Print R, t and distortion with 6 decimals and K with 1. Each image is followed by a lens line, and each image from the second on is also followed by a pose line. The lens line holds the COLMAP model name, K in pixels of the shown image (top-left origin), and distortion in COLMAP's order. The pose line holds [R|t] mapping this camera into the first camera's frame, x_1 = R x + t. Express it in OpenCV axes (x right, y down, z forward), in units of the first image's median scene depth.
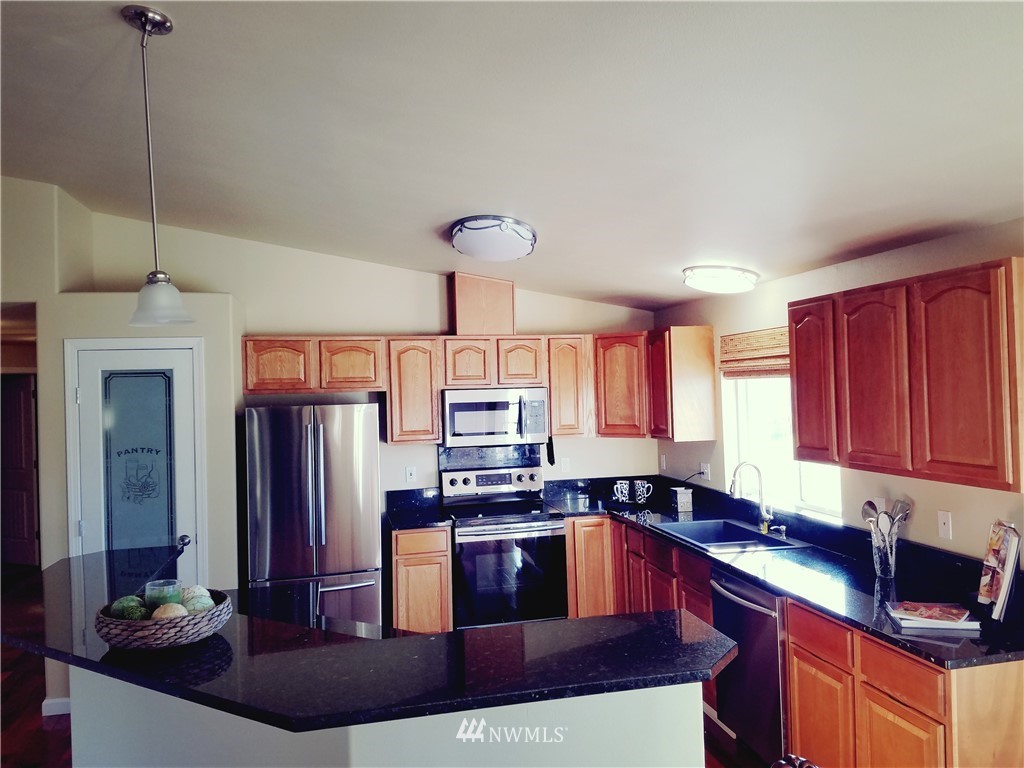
lens RADIAL K [[779.6, 0, 512.5], [0, 779.6, 378.1], [0, 0, 1]] dist [0.285972, -0.412716]
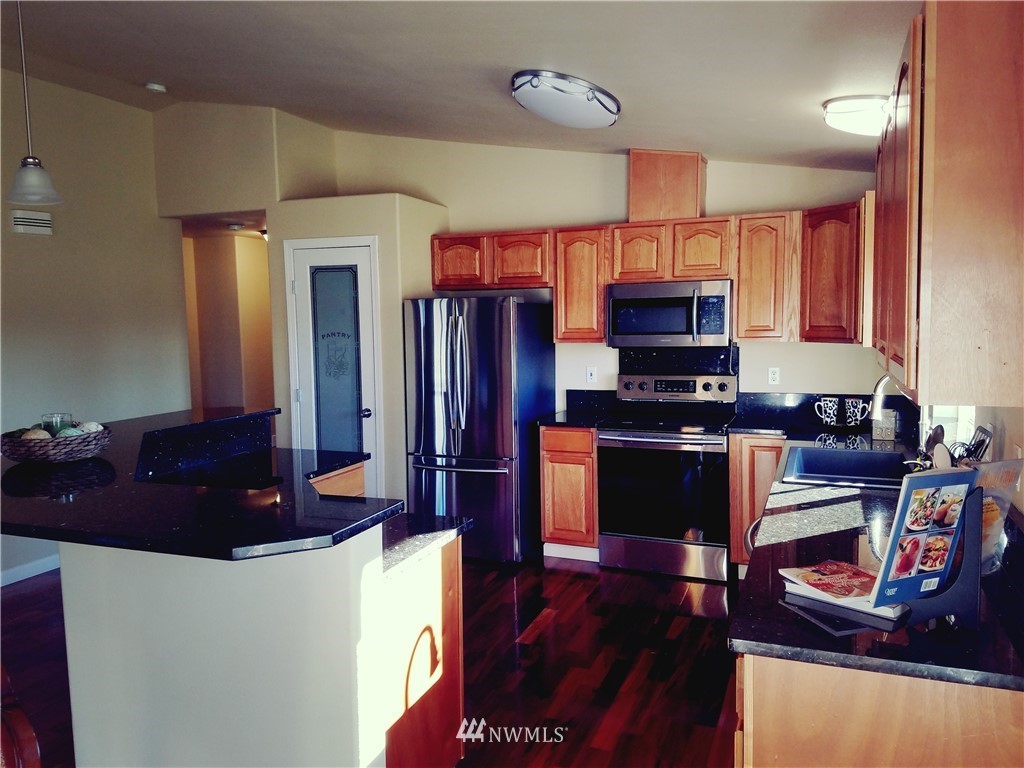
lens RADIAL K [[779.6, 0, 512.5], [0, 779.6, 378.1], [0, 0, 1]] dist [0.285972, -0.412716]
pose [[0.823757, 0.058013, -0.563967, 0.361990], [0.001577, 0.994513, 0.104606, 0.028505], [0.566940, -0.087059, 0.819145, 0.175169]]
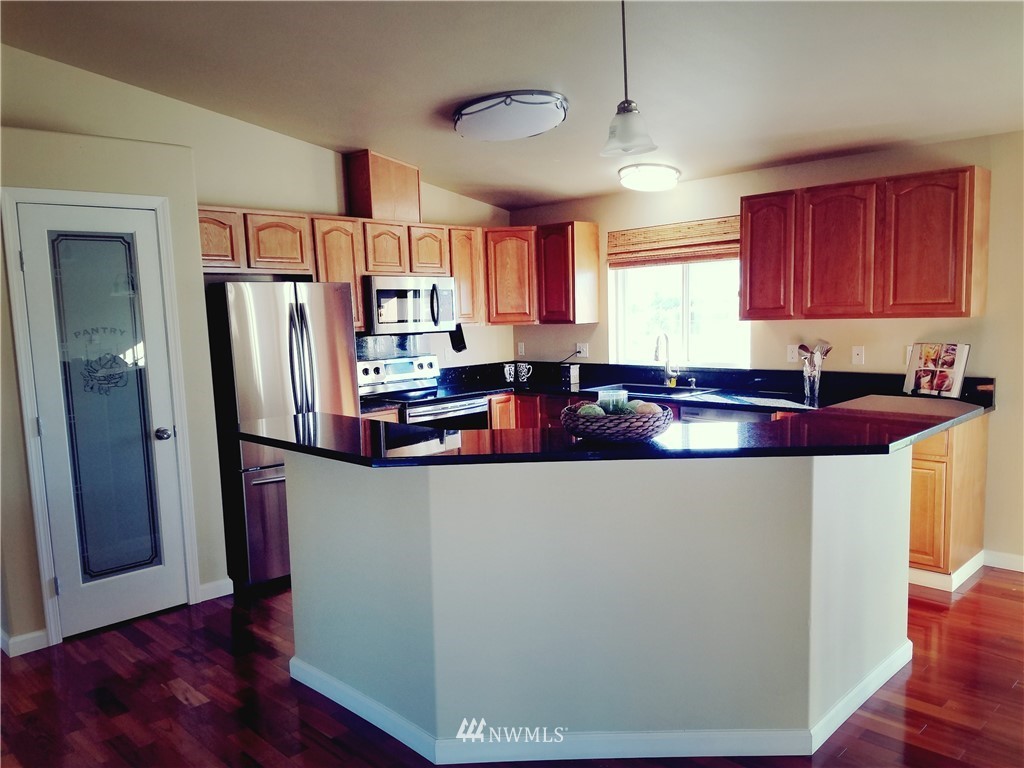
lens RADIAL K [[774.1, 0, 510.6], [0, 774.1, 390.9], [0, 0, 1]] dist [0.223860, -0.401947]
pose [[0.847239, -0.057370, 0.528105, -0.478342], [0.002533, 0.994576, 0.103981, 0.059247], [-0.531206, -0.086759, 0.842789, 0.077909]]
